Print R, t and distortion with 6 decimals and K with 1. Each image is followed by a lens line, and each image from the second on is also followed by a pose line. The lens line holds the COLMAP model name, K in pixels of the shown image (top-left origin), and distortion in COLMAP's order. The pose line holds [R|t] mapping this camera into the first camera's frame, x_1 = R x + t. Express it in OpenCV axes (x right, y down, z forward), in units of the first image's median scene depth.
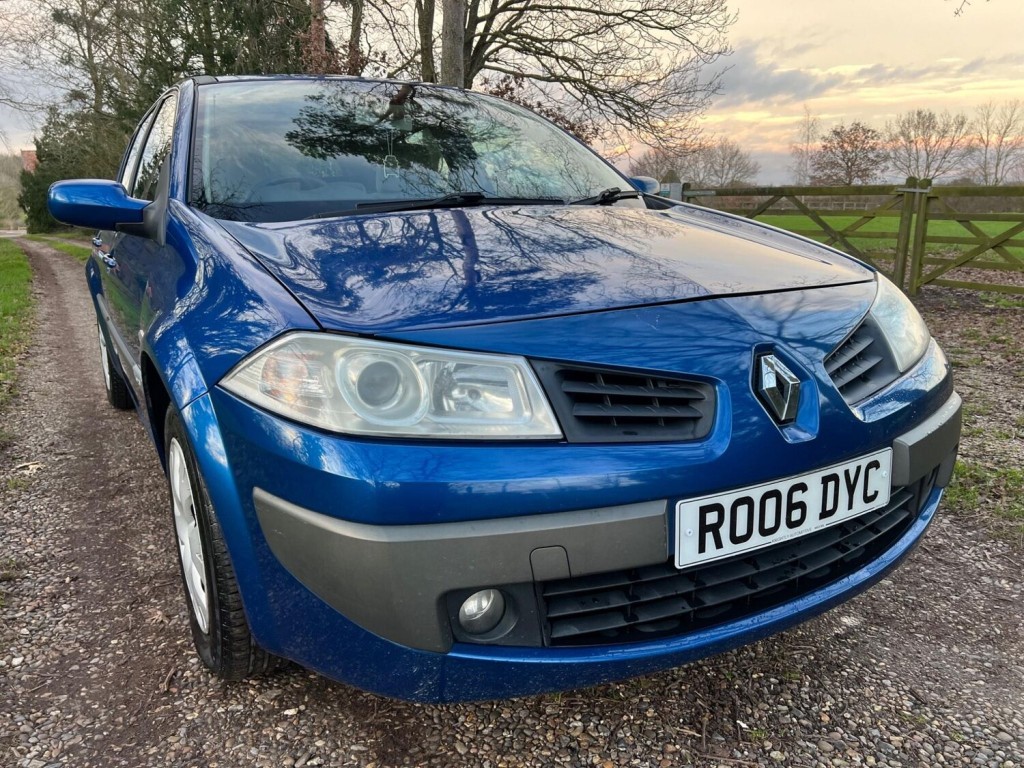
lens RADIAL K [[775.7, 0, 510.1], [0, 775.7, 381.1], [0, 0, 1]] dist [0.052814, -0.059171]
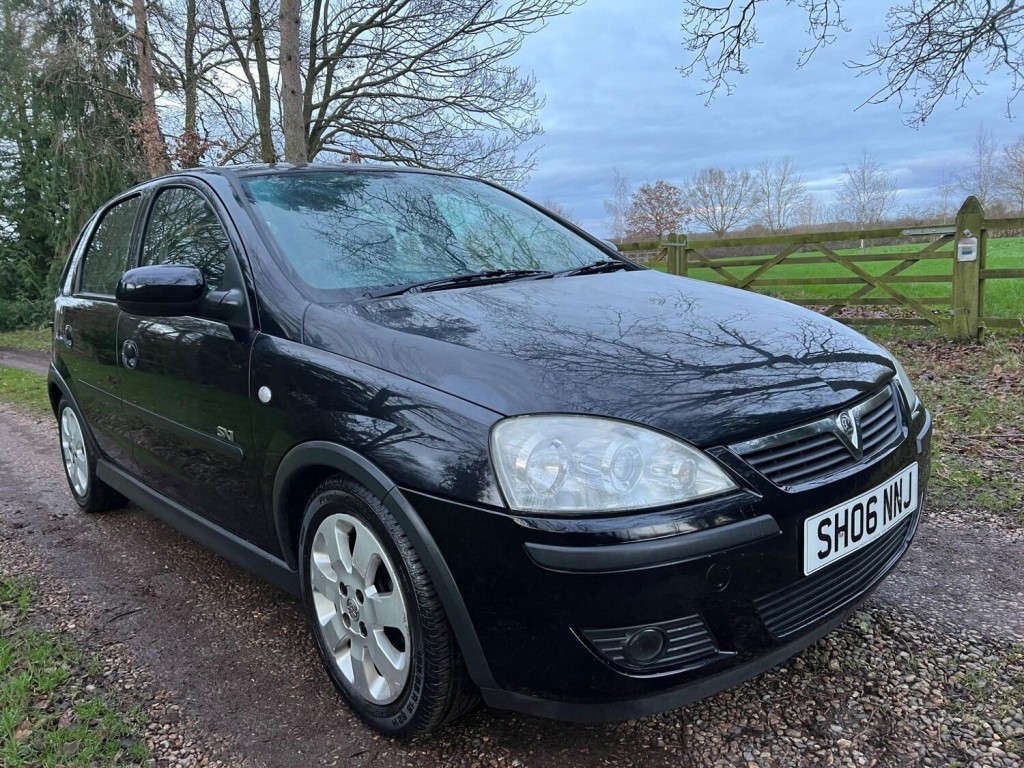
lens RADIAL K [[774.2, 0, 517.6], [0, 774.2, 374.5], [0, 0, 1]] dist [0.055797, -0.065527]
pose [[0.975448, -0.085546, 0.202938, -0.015893], [0.102123, 0.992115, -0.072650, 0.013631], [-0.195123, 0.091591, 0.976493, -0.081823]]
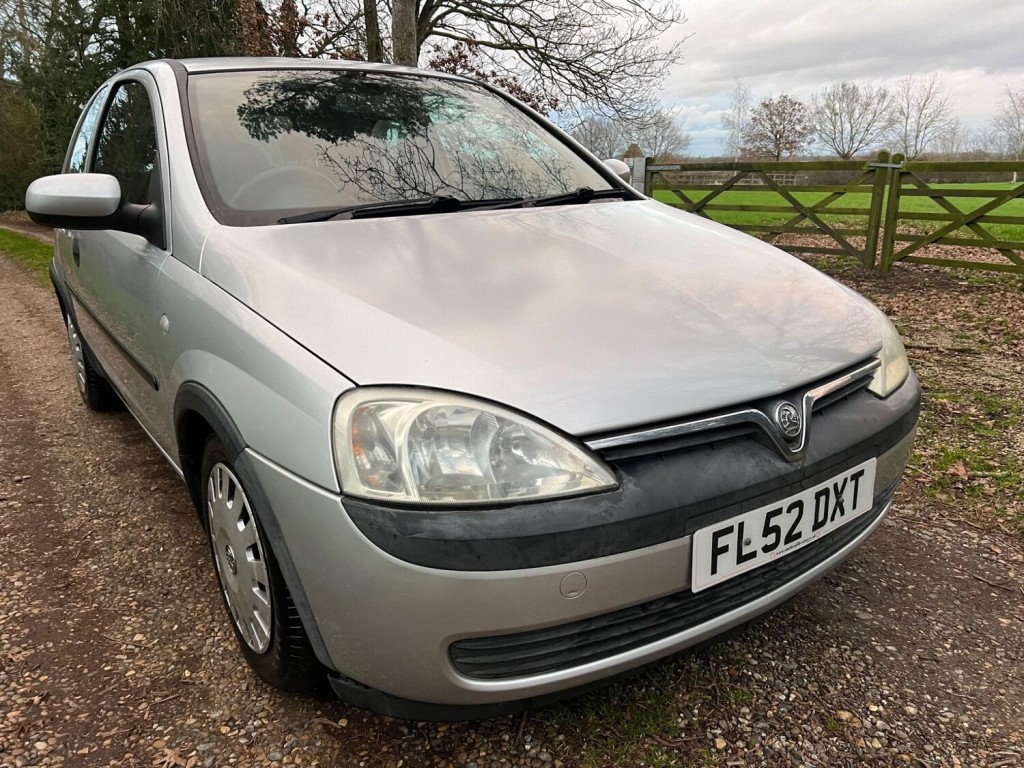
lens RADIAL K [[774.5, 0, 513.9], [0, 774.5, 384.1], [0, 0, 1]] dist [0.055593, -0.062944]
pose [[0.995845, -0.026750, 0.087045, -0.030394], [0.023477, 0.998986, 0.038410, -0.013464], [-0.087984, -0.036207, 0.995464, 0.040453]]
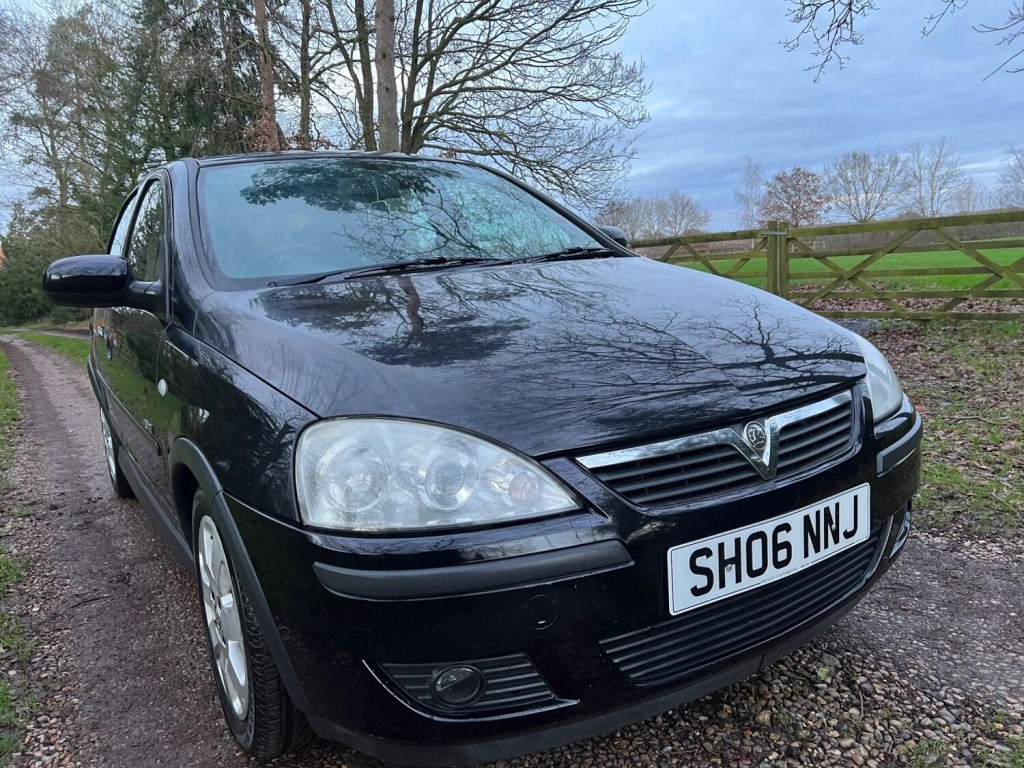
lens RADIAL K [[775.3, 0, 512.0], [0, 775.3, 384.0], [0, 0, 1]] dist [0.050767, -0.057232]
pose [[0.996816, -0.072635, 0.032904, 0.032600], [0.074790, 0.994751, -0.069836, 0.016196], [-0.027659, 0.072074, 0.997016, -0.071180]]
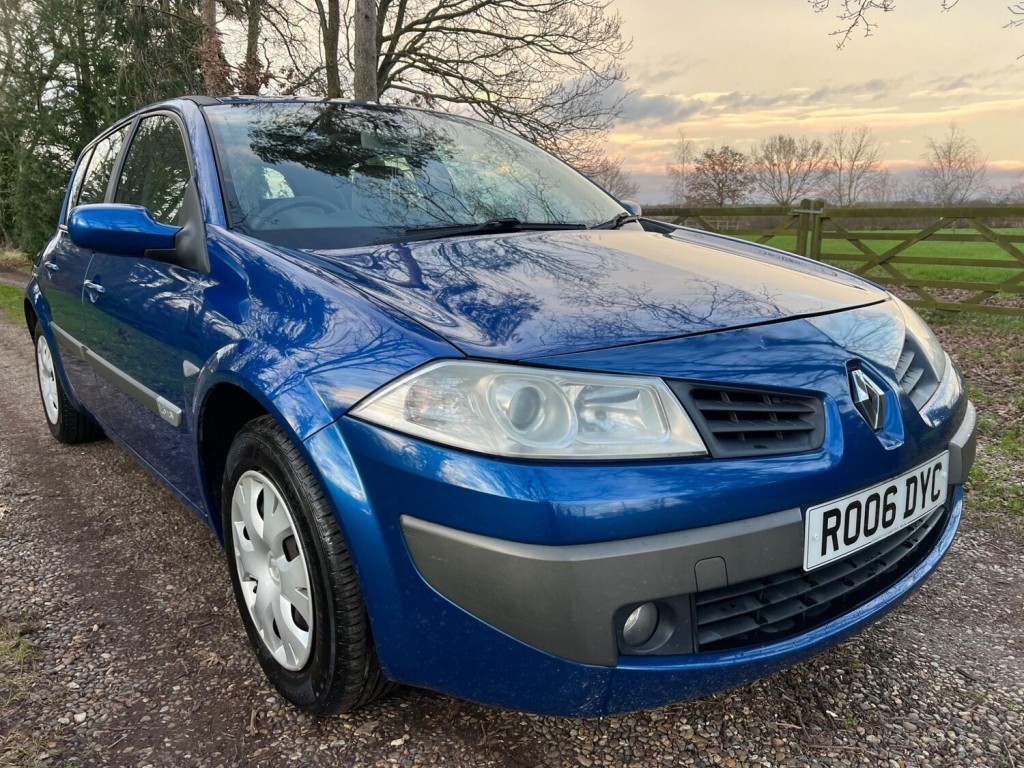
lens RADIAL K [[775.3, 0, 512.0], [0, 775.3, 384.0], [0, 0, 1]] dist [0.050767, -0.057232]
pose [[0.989120, -0.029392, 0.144143, -0.037215], [0.031949, 0.999370, -0.015455, -0.001505], [-0.143598, 0.019892, 0.989436, -0.001294]]
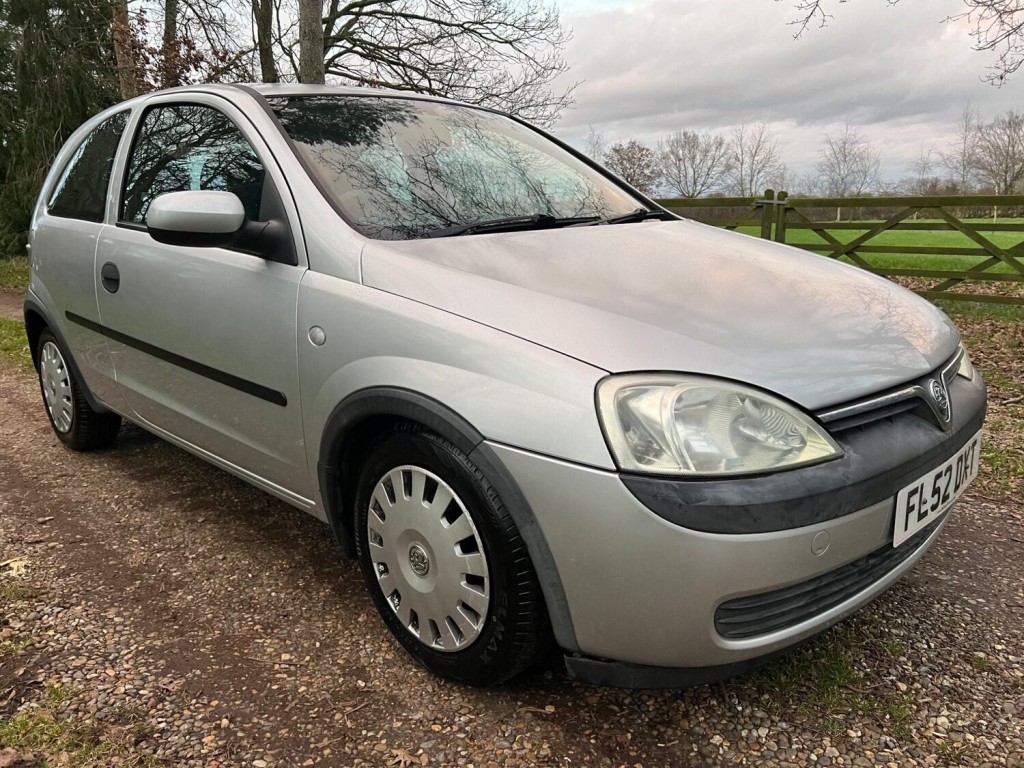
lens RADIAL K [[775.7, 0, 510.1], [0, 775.7, 381.1], [0, 0, 1]] dist [0.052814, -0.059171]
pose [[0.965170, -0.058578, 0.254982, -0.089769], [0.062492, 0.998019, -0.007268, -0.008344], [-0.254051, 0.022949, 0.966919, 0.040658]]
